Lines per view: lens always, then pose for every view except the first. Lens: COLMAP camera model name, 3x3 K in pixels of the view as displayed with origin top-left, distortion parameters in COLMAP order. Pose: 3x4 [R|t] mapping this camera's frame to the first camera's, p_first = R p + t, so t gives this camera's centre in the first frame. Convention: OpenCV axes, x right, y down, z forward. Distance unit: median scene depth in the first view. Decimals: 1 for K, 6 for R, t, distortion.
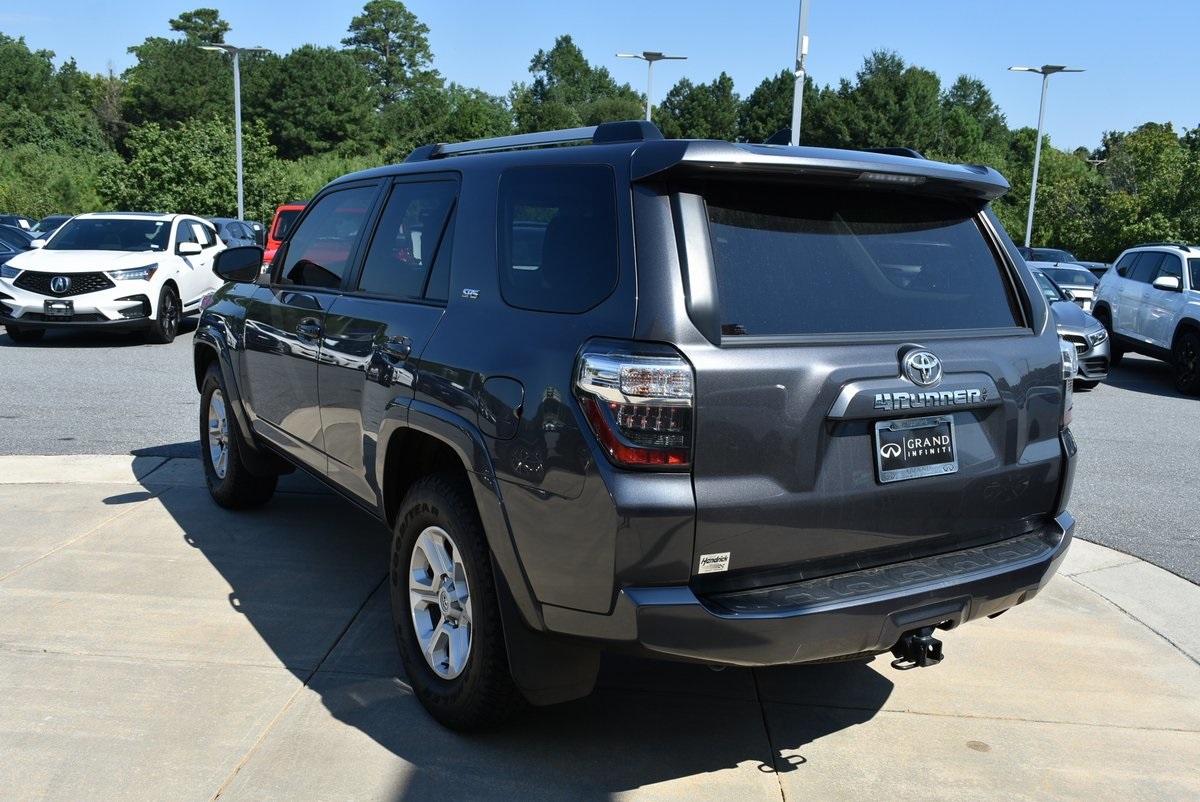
lens RADIAL K [[1079.9, 0, 596.9], [0, 1079.9, 404.1], [0, 0, 1]] dist [-0.027085, -0.003804]
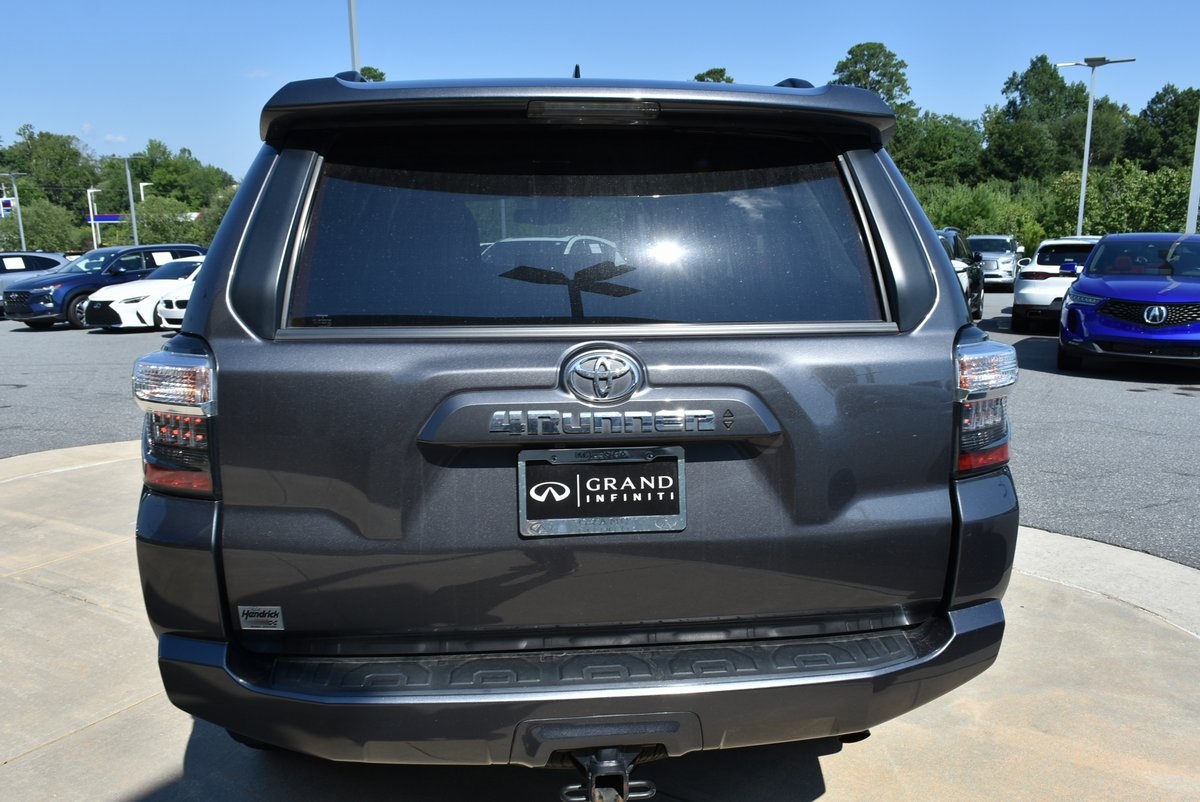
lens RADIAL K [[942.3, 0, 600.0], [0, 942.3, 401.0], [0, 0, 1]] dist [-0.020576, 0.000044]
pose [[0.893195, 0.038487, -0.448020, 0.559104], [-0.038939, 0.999208, 0.008204, -0.022065], [0.447981, 0.010118, 0.893986, 0.446455]]
